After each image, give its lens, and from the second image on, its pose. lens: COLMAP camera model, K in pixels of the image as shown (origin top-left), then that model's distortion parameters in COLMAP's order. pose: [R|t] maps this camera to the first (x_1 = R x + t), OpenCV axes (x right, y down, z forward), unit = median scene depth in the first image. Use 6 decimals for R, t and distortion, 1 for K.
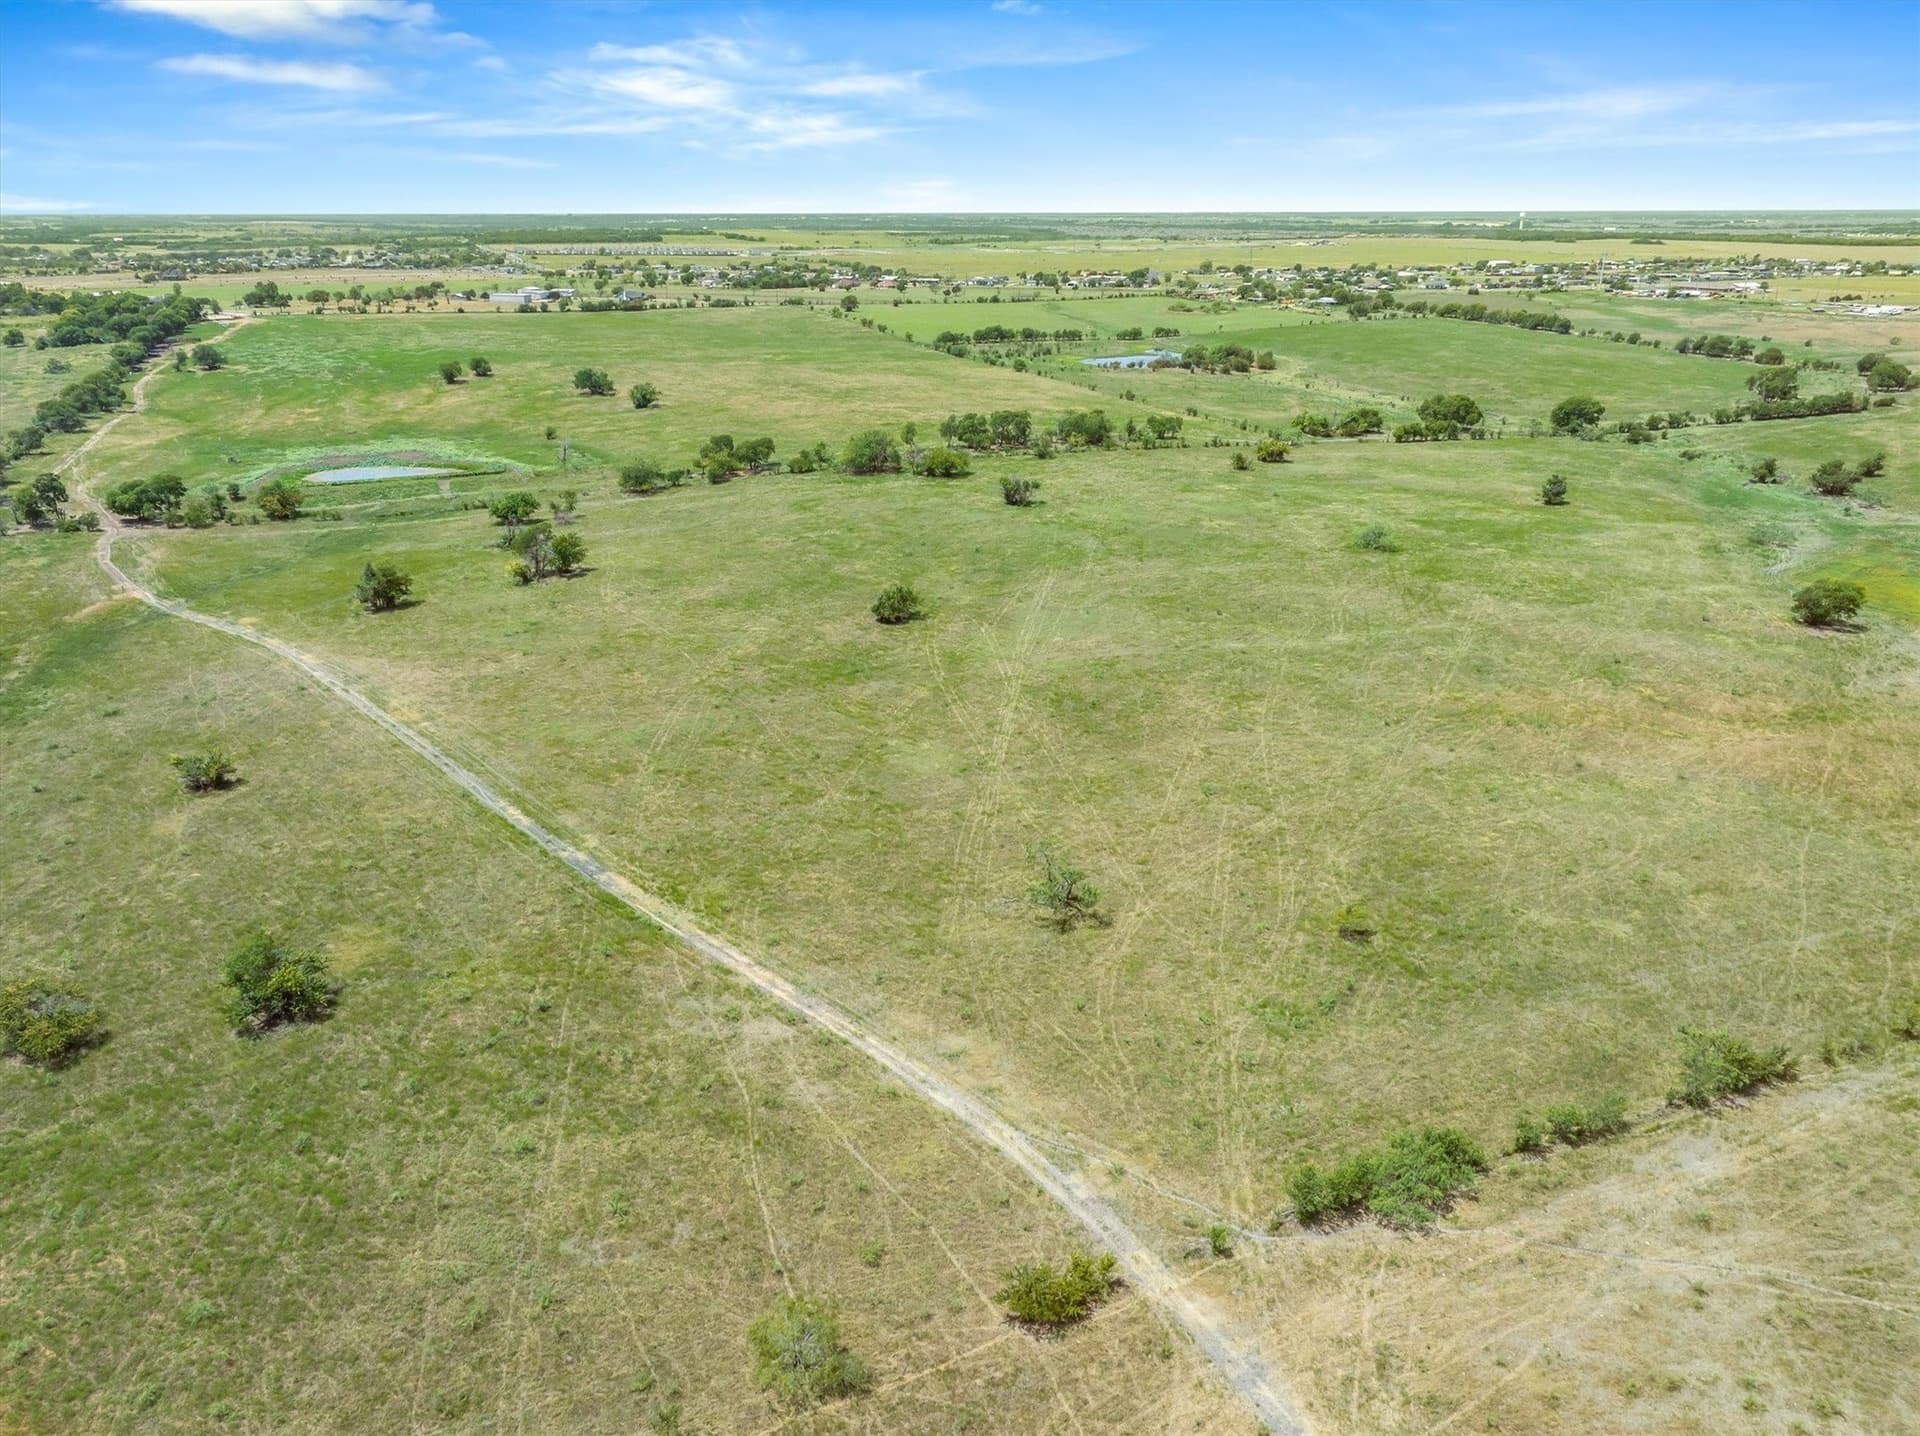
lens RADIAL K [[1314.2, 0, 960.0], [0, 1314.2, 718.0], [0, 0, 1]] dist [-0.002858, -0.003697]
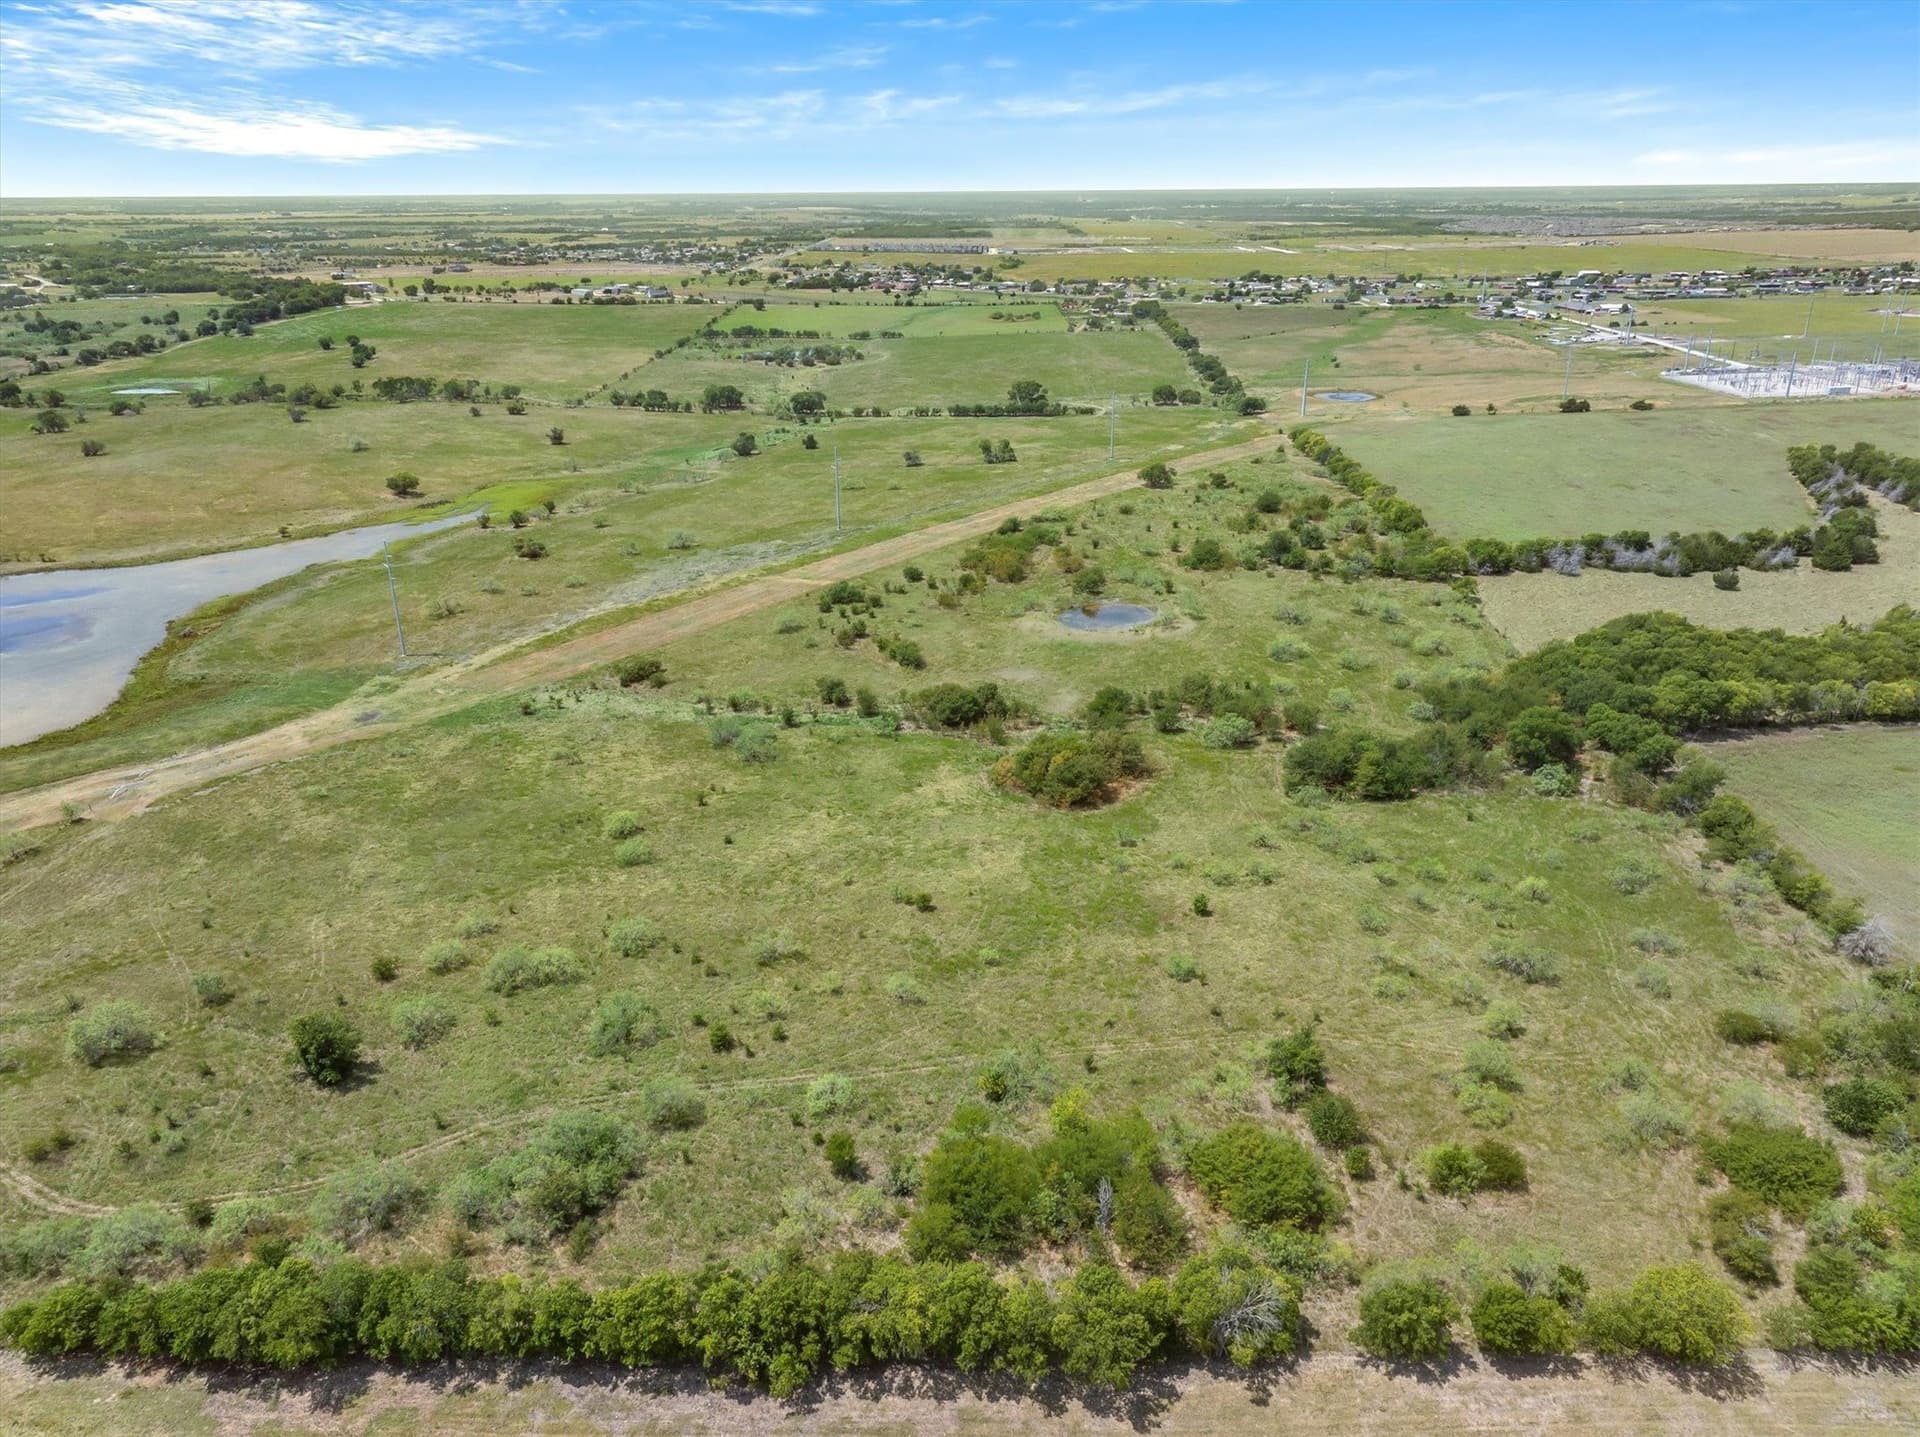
lens RADIAL K [[1319.5, 0, 960.0], [0, 1319.5, 718.5], [0, 0, 1]] dist [-0.006317, -0.008286]
pose [[0.901159, 0.158770, -0.403367, 1.006057], [-0.151988, 0.987167, 0.049004, 0.018523], [0.405970, 0.017146, 0.913725, -0.232135]]
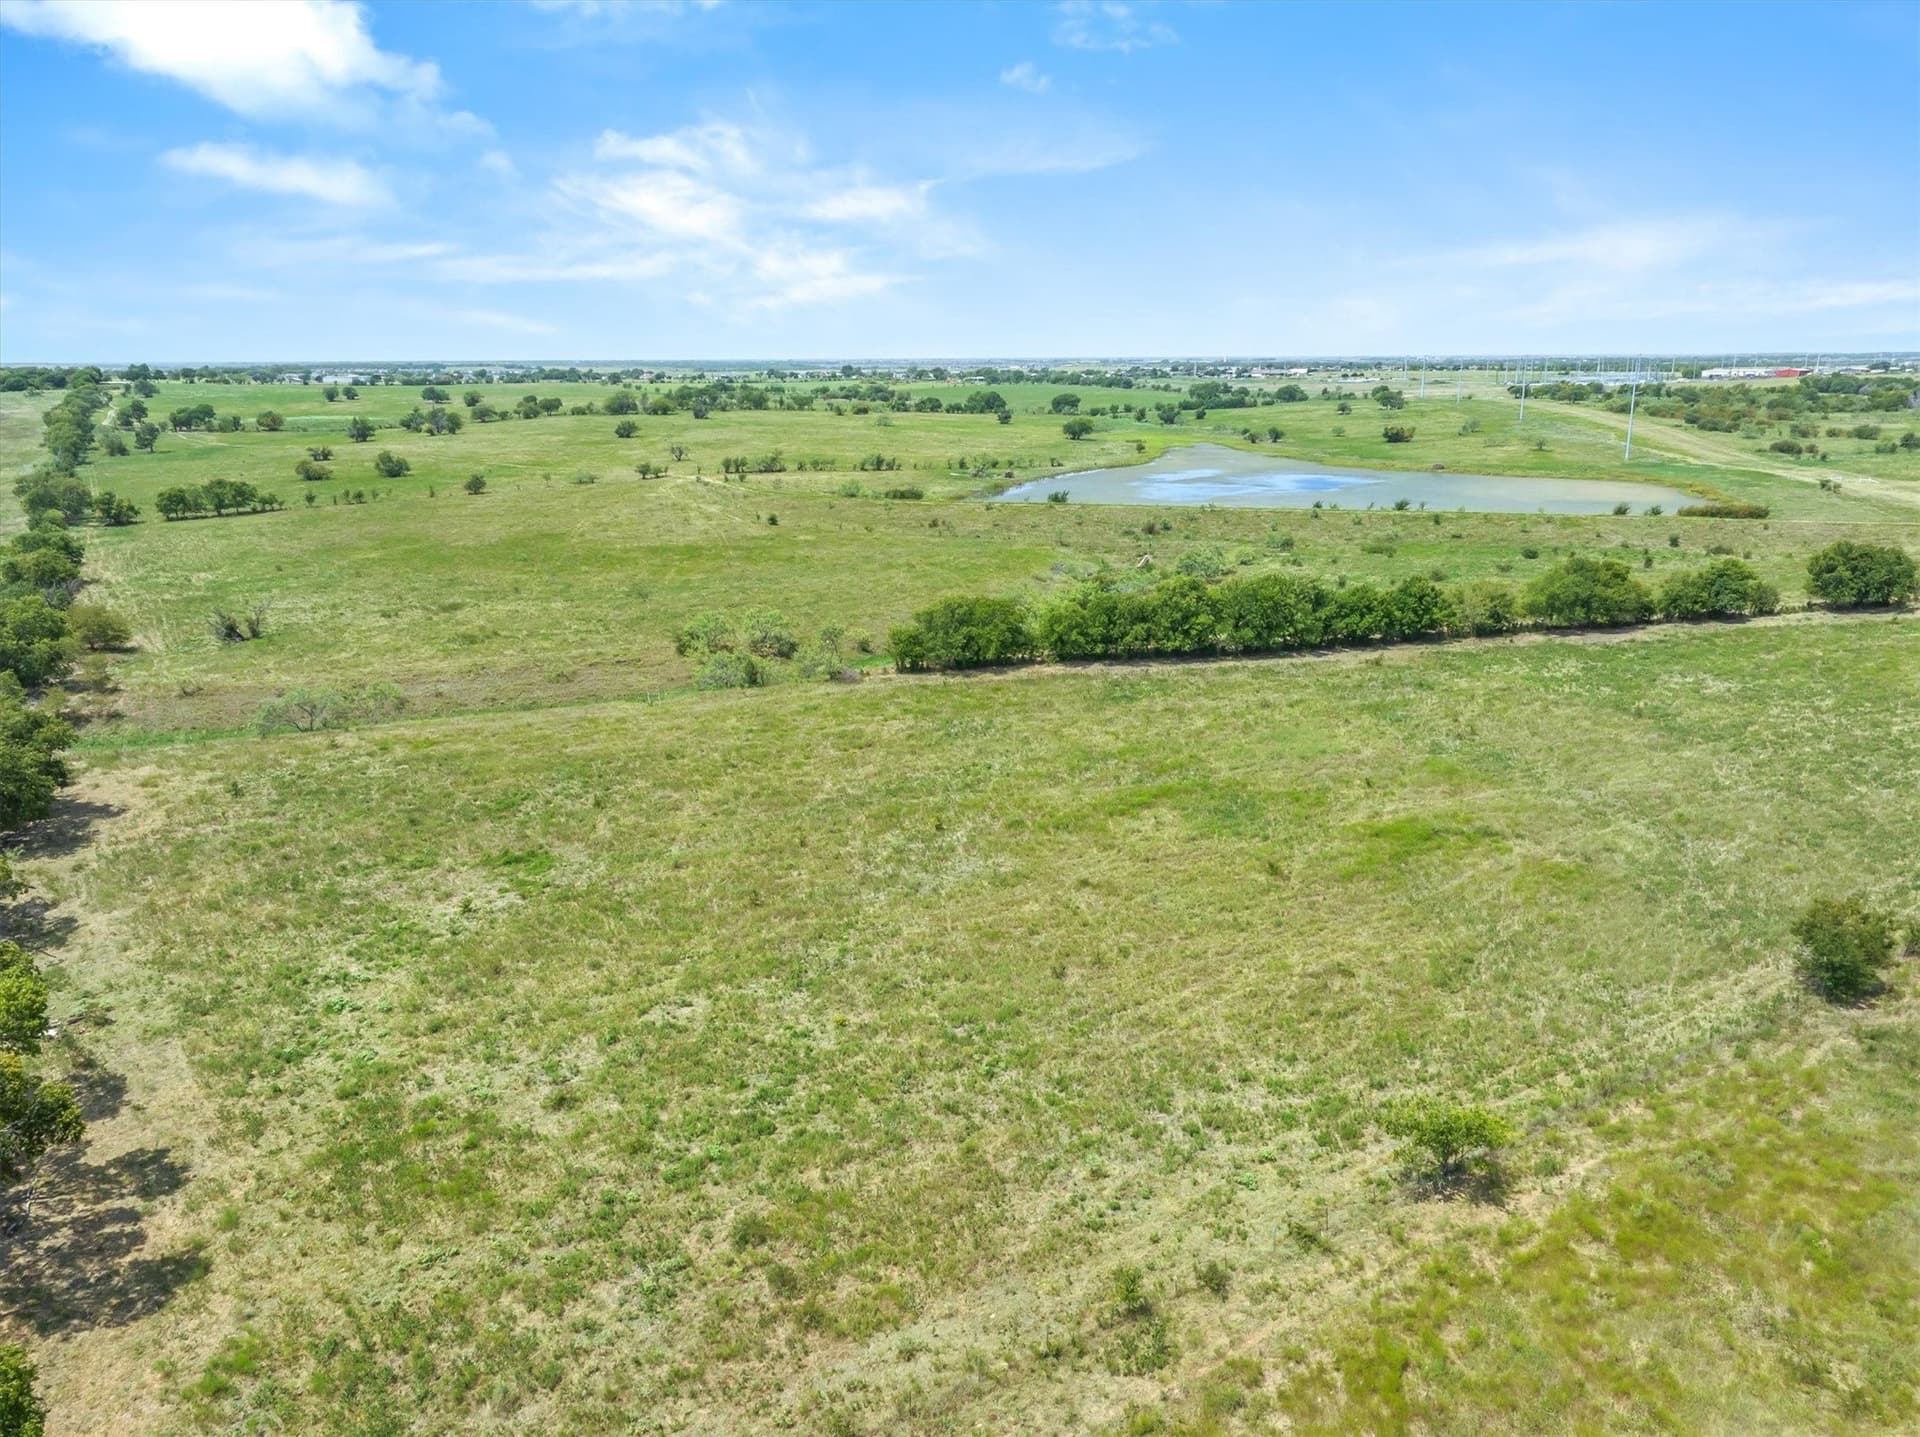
lens RADIAL K [[1343.4, 0, 960.0], [0, 1343.4, 718.5], [0, 0, 1]] dist [-0.010220, -0.054085]
pose [[0.987427, -0.042568, 0.152237, 0.052840], [0.059261, 0.992507, -0.106857, 0.254741], [-0.146548, 0.114535, 0.982551, -0.449064]]
